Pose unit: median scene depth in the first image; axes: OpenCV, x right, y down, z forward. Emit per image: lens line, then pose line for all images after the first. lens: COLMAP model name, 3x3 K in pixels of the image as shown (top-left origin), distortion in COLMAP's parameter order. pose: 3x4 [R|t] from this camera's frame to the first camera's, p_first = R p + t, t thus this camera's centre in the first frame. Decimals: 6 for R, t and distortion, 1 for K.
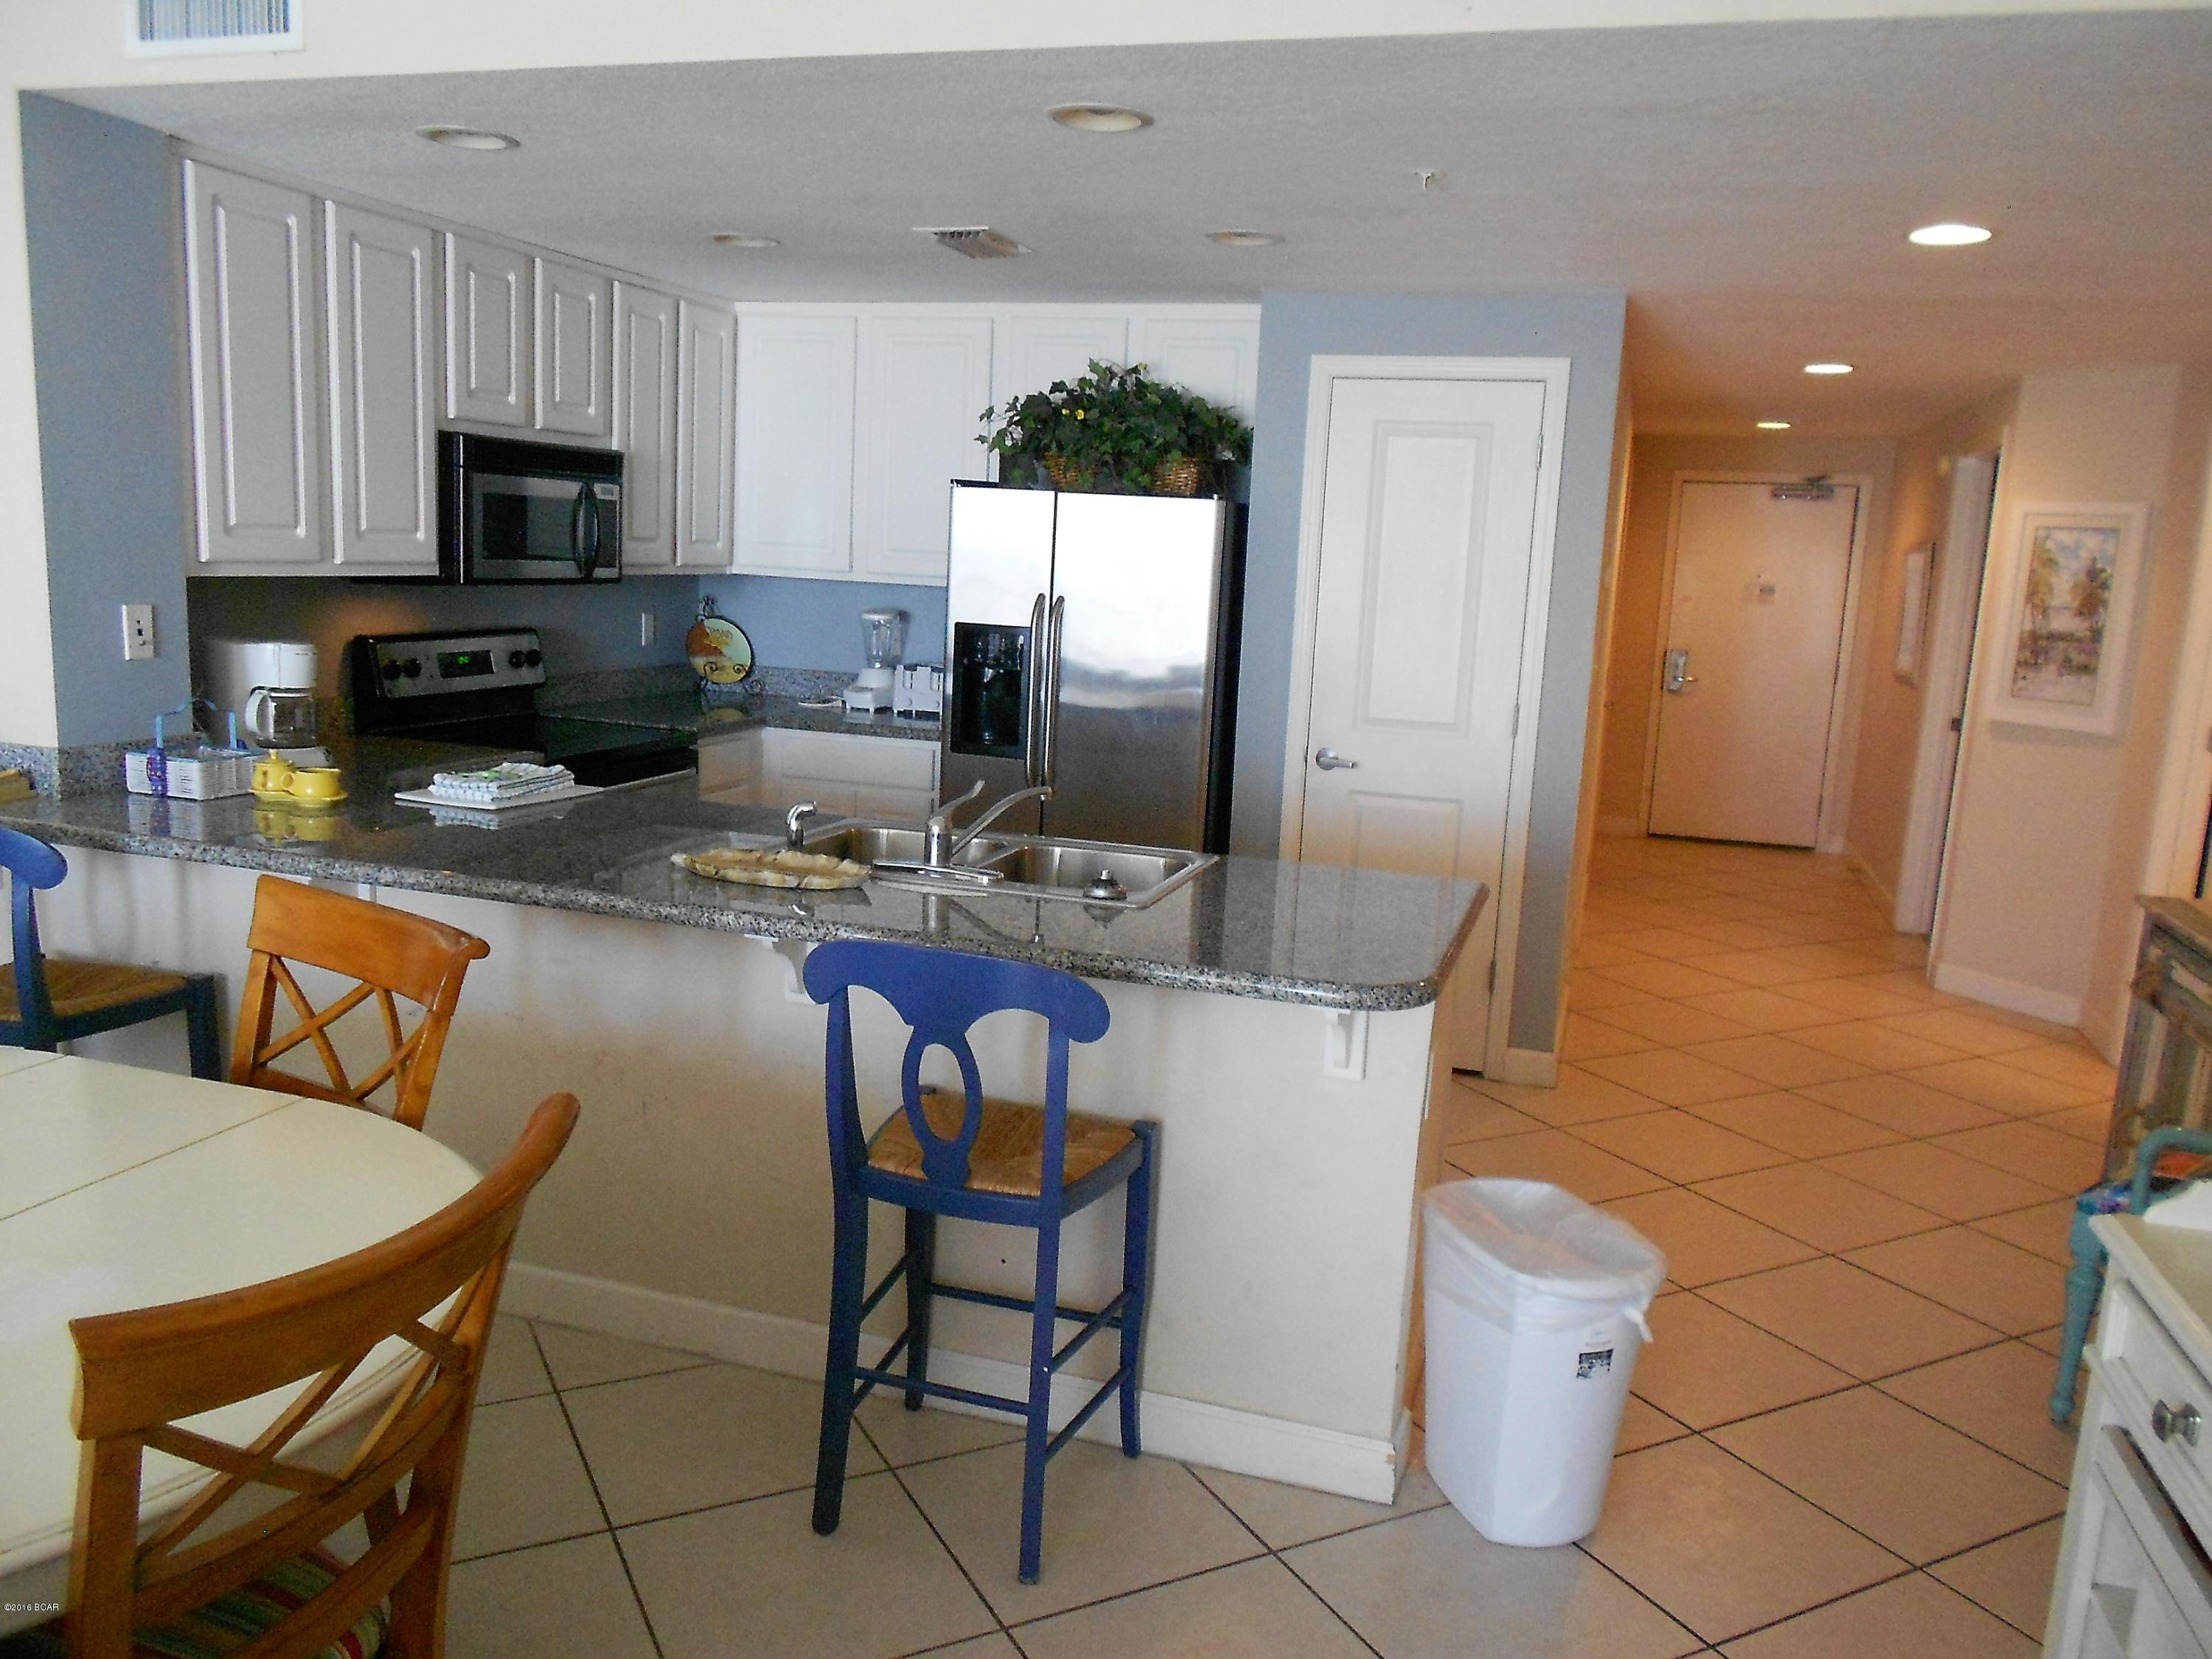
lens RADIAL K [[1665.0, 0, 1123.9], [0, 1665.0, 831.6], [0, 0, 1]] dist [-0.001730, -0.010300]
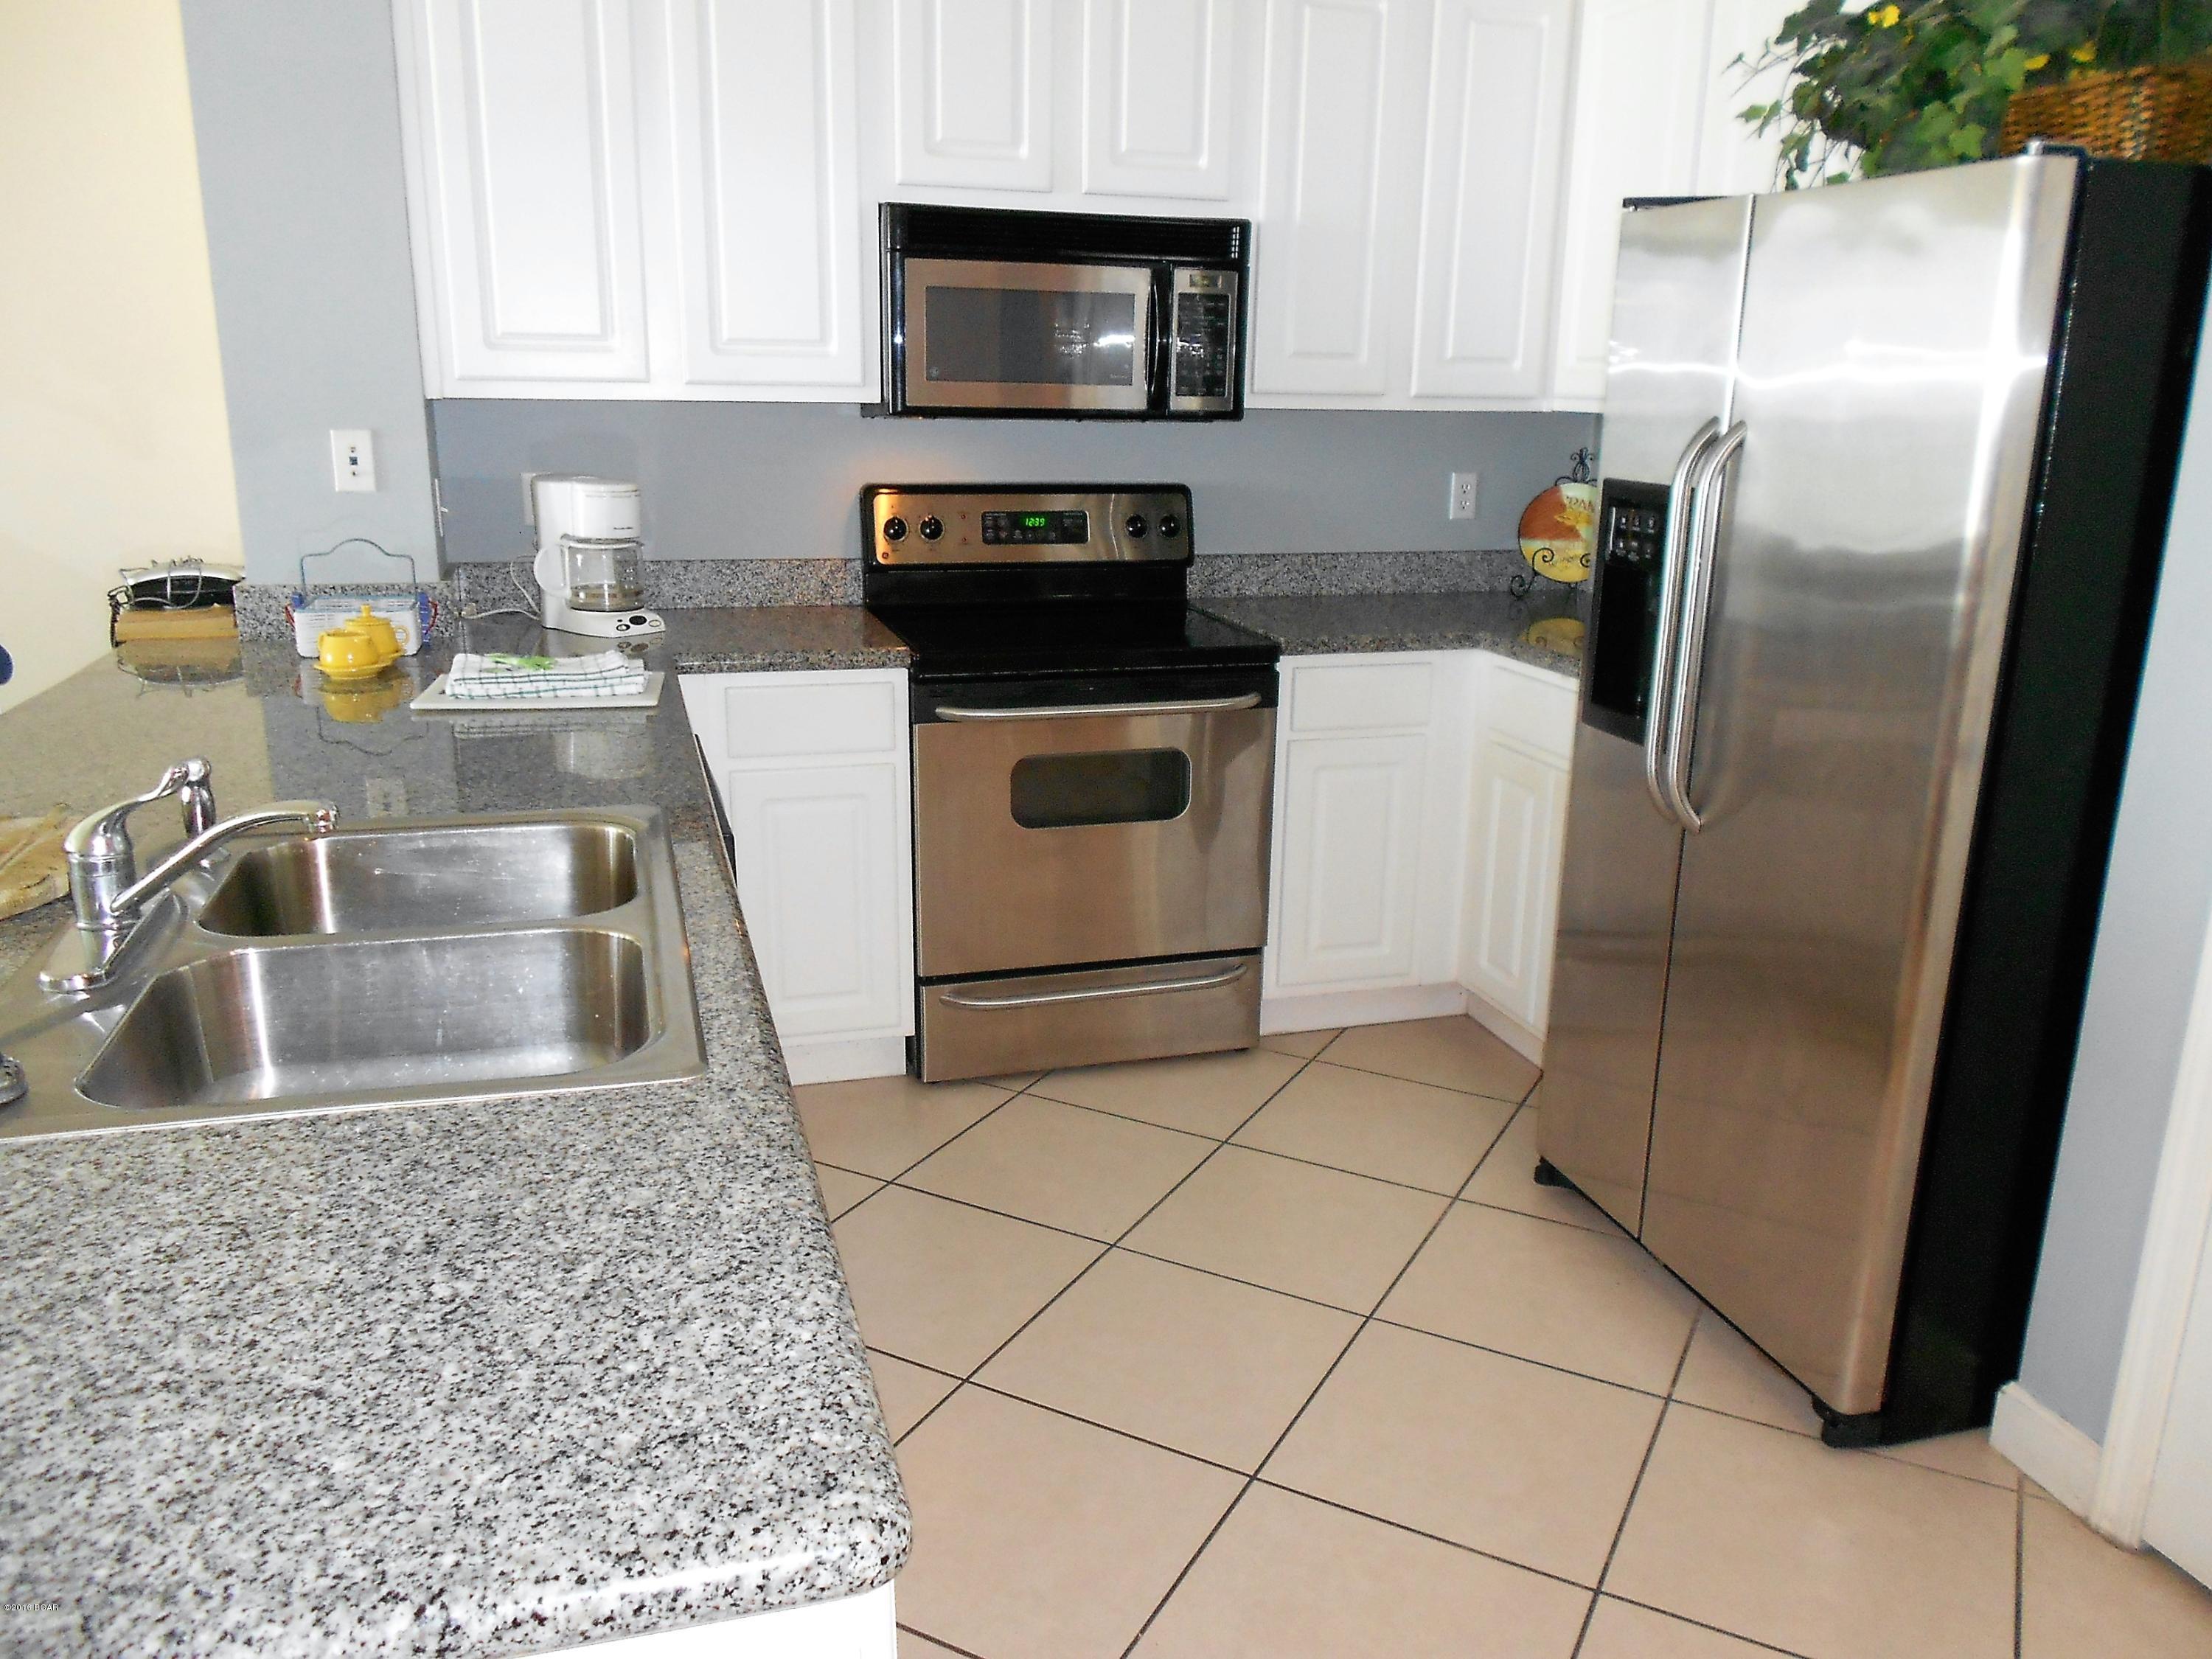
lens RADIAL K [[1665.0, 0, 1137.9], [0, 1665.0, 842.3], [0, 0, 1]] dist [-0.001730, -0.010300]
pose [[0.557672, 0.182416, -0.809769, 0.259202], [-0.129752, 0.982718, 0.132018, -0.061594], [0.819858, 0.031446, 0.571703, 0.568636]]
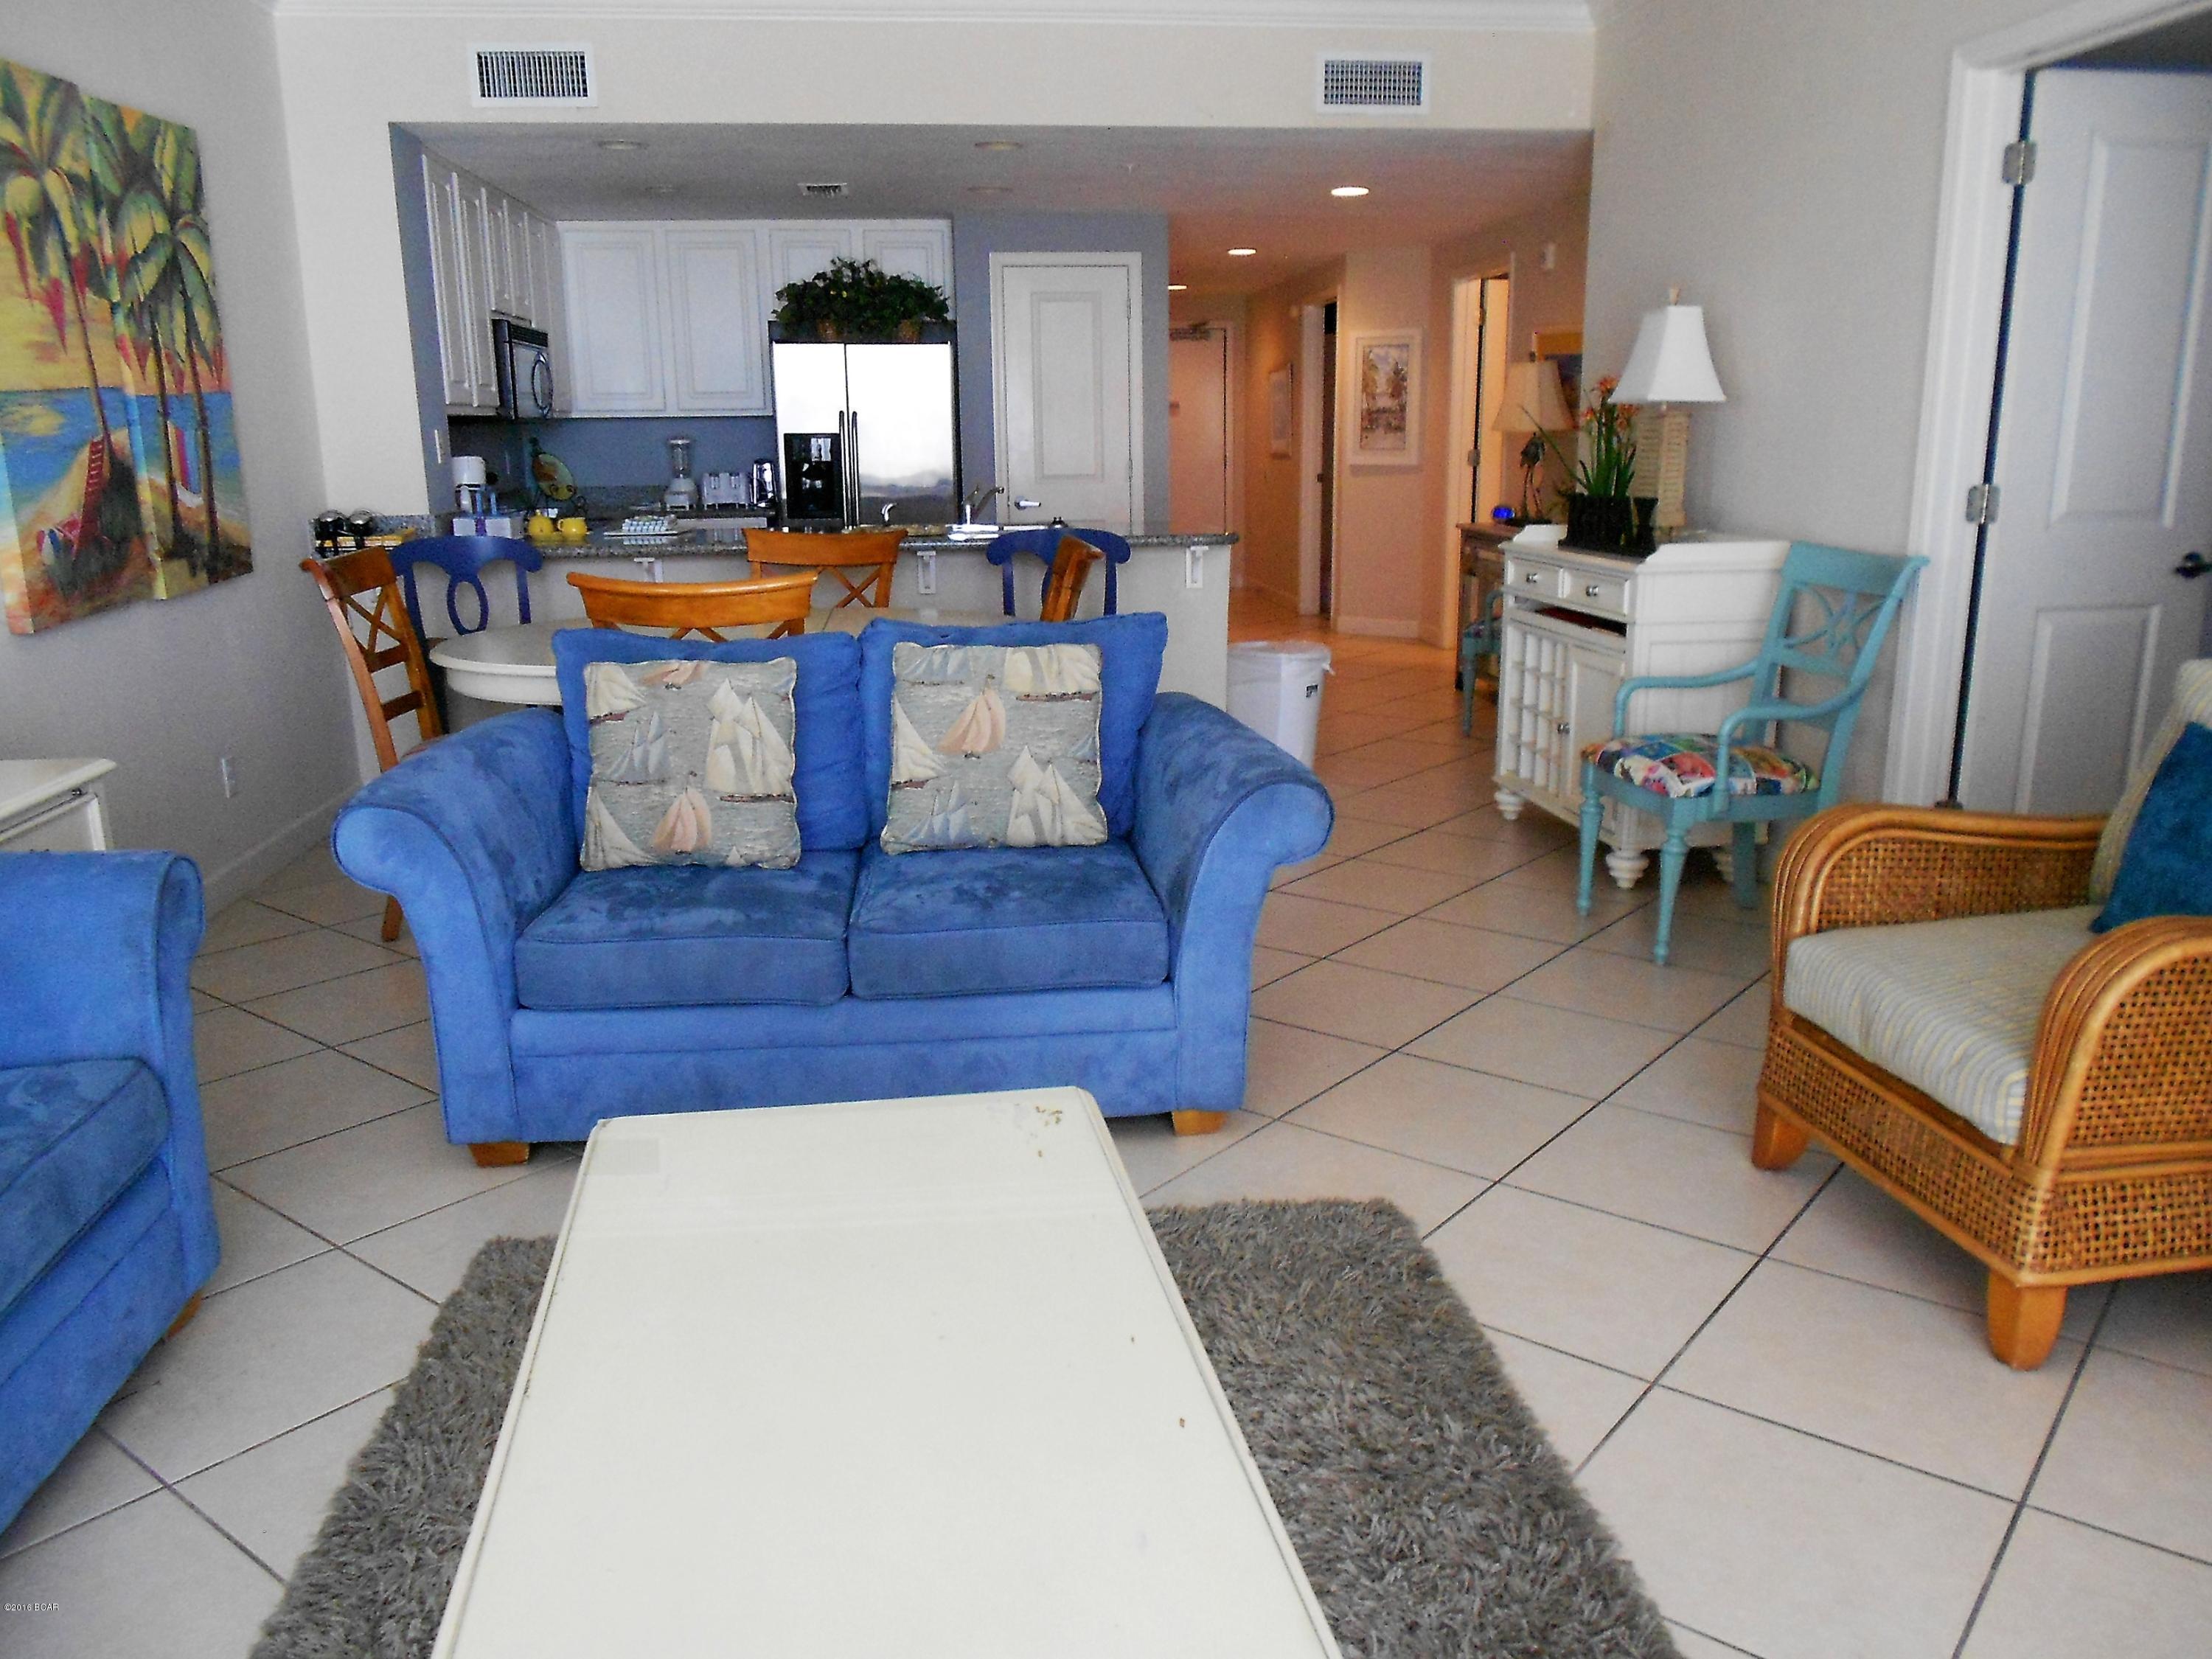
lens RADIAL K [[1665.0, 0, 1125.2], [0, 1665.0, 837.6], [0, 0, 1]] dist [-0.001730, -0.010300]
pose [[0.911989, -0.152312, 0.380891, -0.447616], [0.121556, 0.987153, 0.103698, 0.119739], [-0.391792, -0.048272, 0.918787, -0.549882]]
